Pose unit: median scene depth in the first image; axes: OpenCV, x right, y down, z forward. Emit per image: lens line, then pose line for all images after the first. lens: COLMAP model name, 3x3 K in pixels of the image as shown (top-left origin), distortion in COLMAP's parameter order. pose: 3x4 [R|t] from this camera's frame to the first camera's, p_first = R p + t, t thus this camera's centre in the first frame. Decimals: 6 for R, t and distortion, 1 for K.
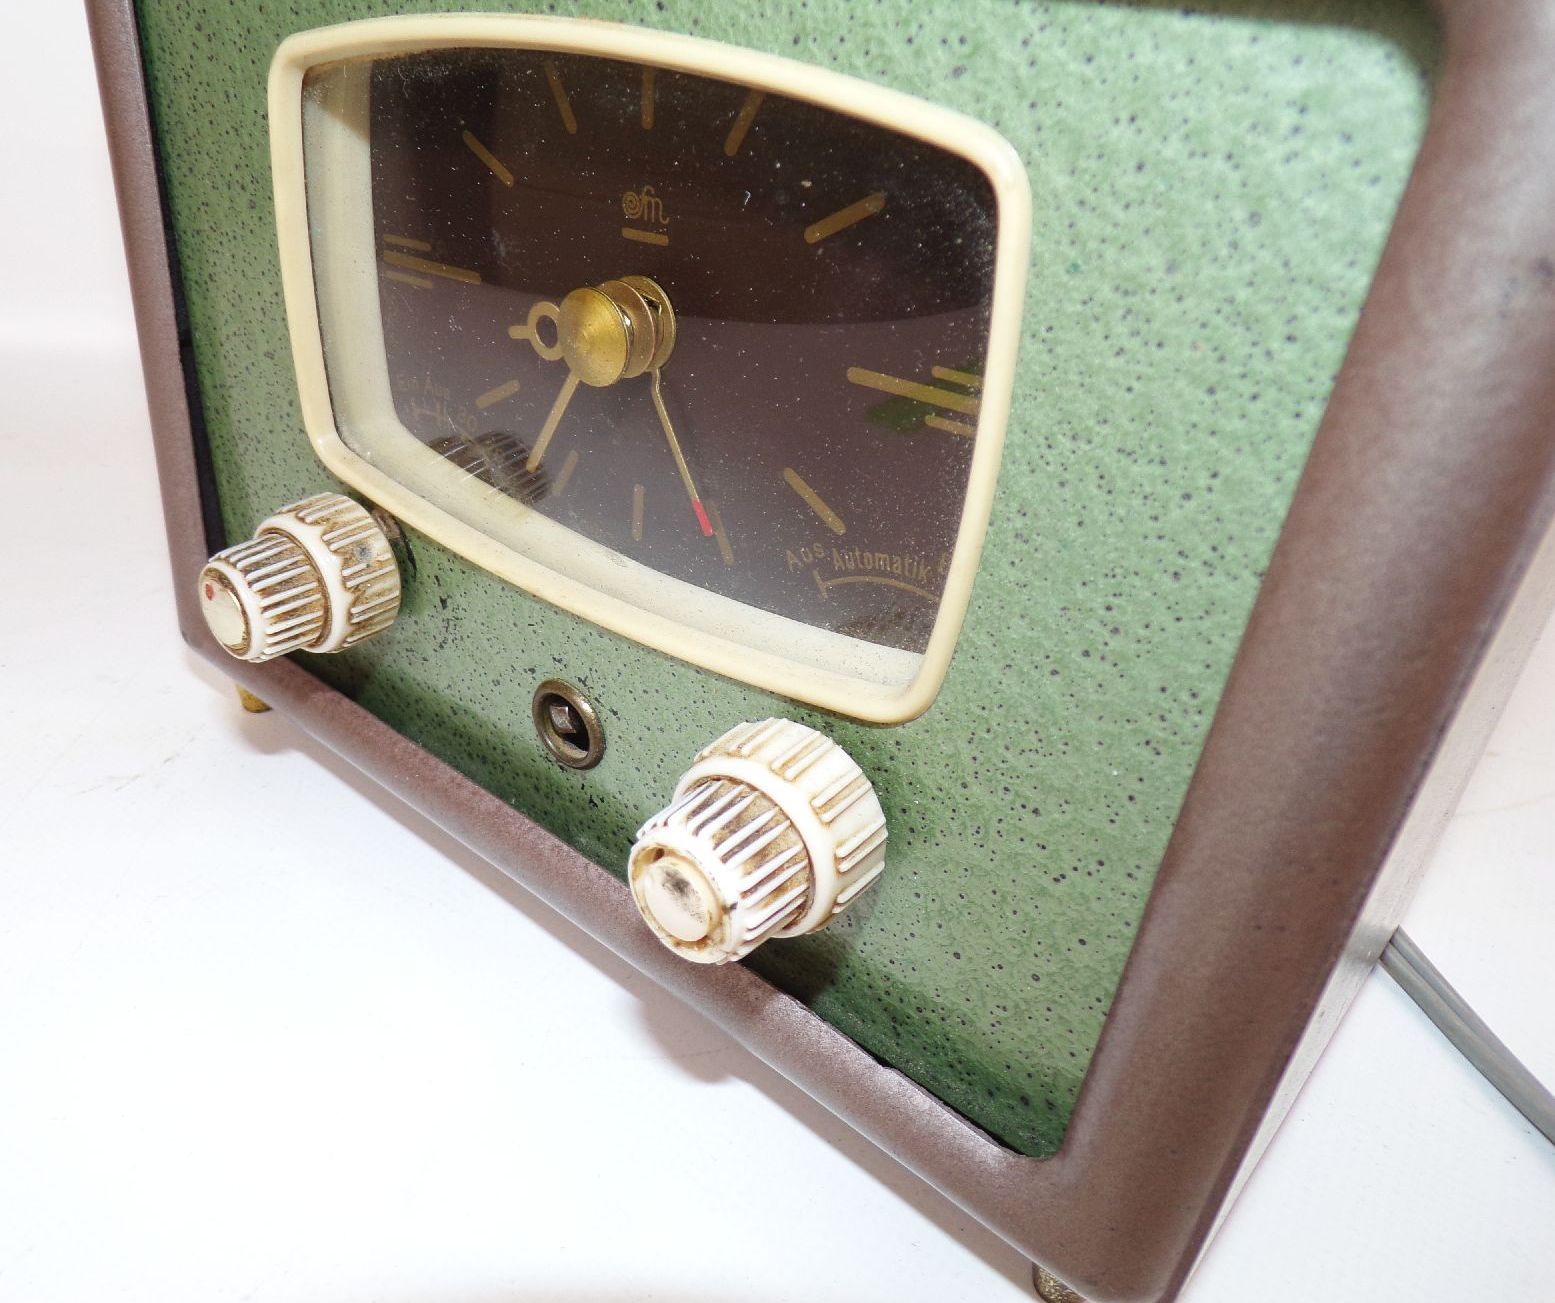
lens RADIAL K [[1215.7, 0, 625.6], [0, 1215.7, 665.4], [0, 0, 1]] dist [0.000970, 0.008887]
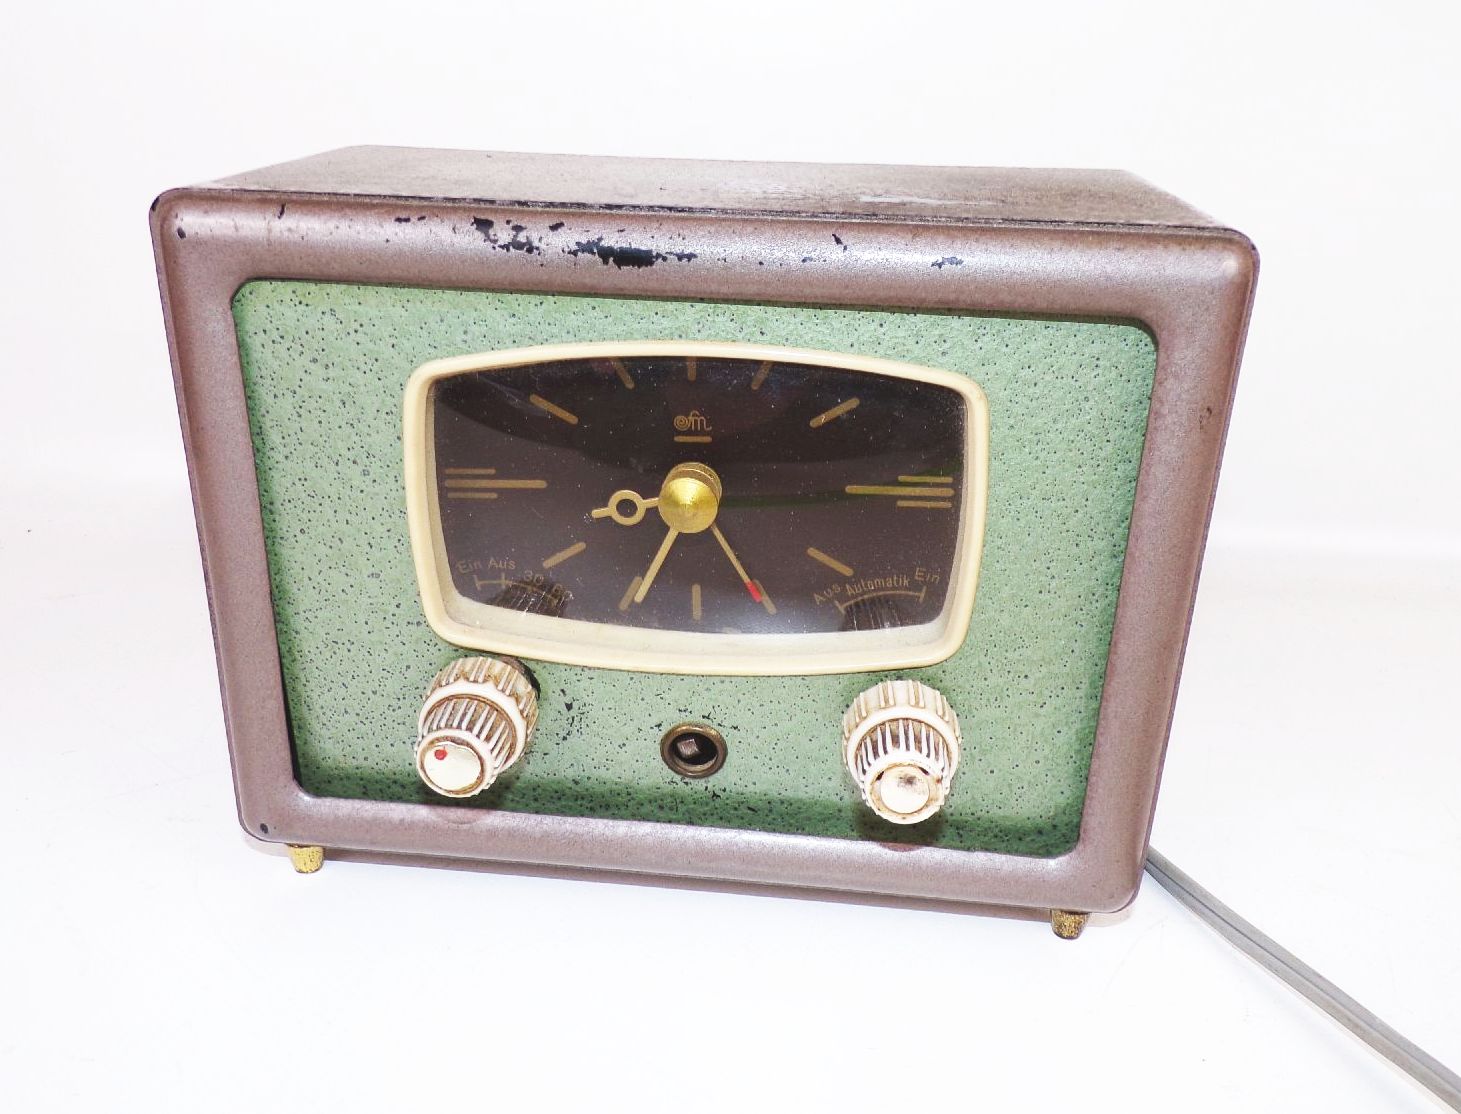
lens RADIAL K [[1228.2, 0, 735.9], [0, 1228.2, 560.6], [0, 0, 1]] dist [0.002406, 0.003883]
pose [[0.789455, -0.279944, 0.546253, -0.804736], [0.334295, 0.942469, -0.000132, -0.161536], [-0.514789, 0.182713, 0.837621, -0.351022]]
